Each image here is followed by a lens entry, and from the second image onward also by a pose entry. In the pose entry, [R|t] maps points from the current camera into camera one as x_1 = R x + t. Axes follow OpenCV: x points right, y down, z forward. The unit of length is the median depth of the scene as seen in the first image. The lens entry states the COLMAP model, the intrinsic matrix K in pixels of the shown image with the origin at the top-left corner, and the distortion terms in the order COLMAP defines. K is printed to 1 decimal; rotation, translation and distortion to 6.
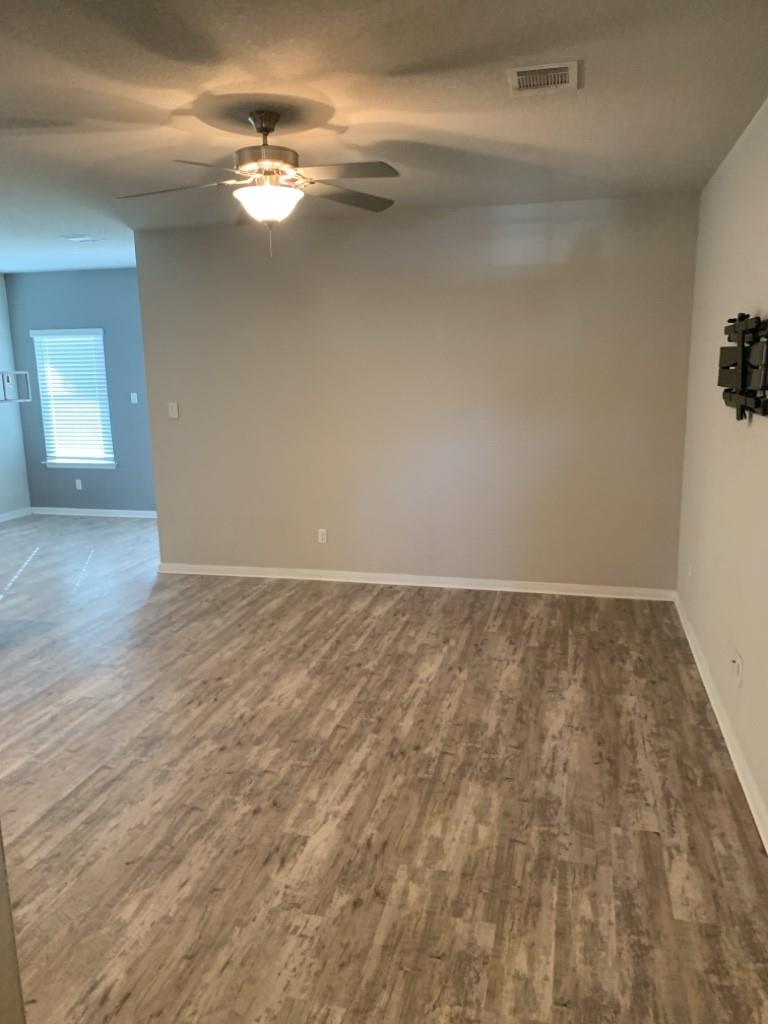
lens RADIAL K [[769.0, 0, 384.5], [0, 769.0, 512.3], [0, 0, 1]] dist [0.006695, 0.005553]
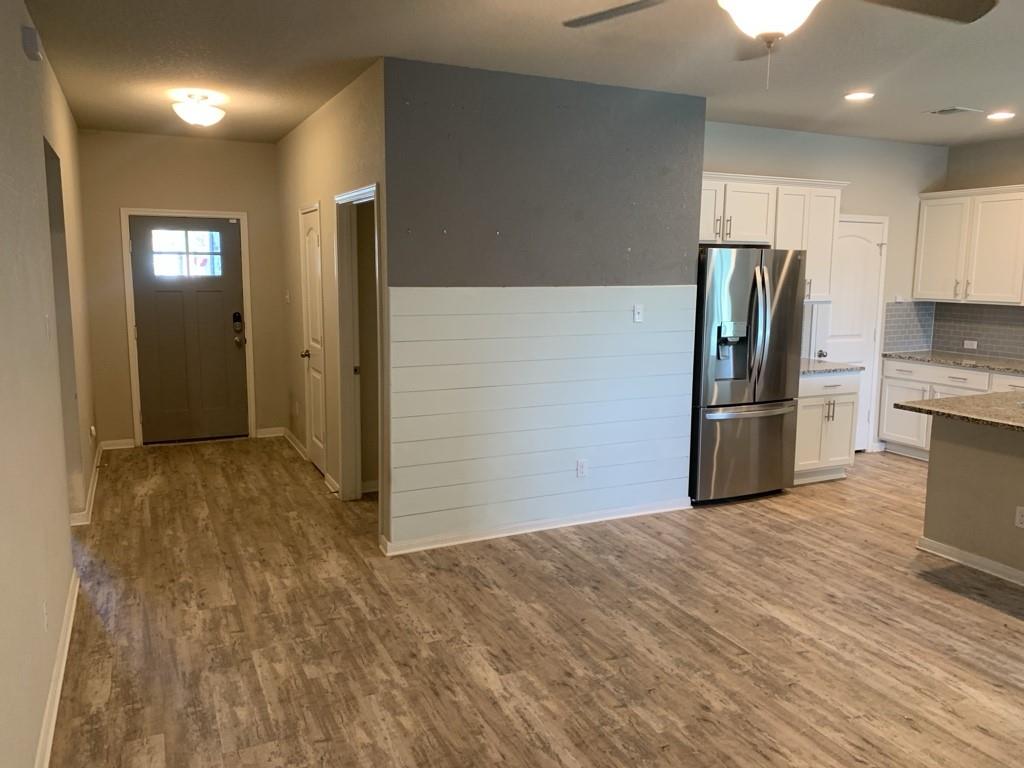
lens RADIAL K [[769.0, 0, 511.6], [0, 769.0, 381.9], [0, 0, 1]] dist [0.006695, 0.005553]
pose [[-0.766104, 0.107042, -0.633741, 0.583156], [-0.119149, 0.945289, 0.303698, -0.337751], [0.631577, 0.308174, -0.711435, 1.777612]]
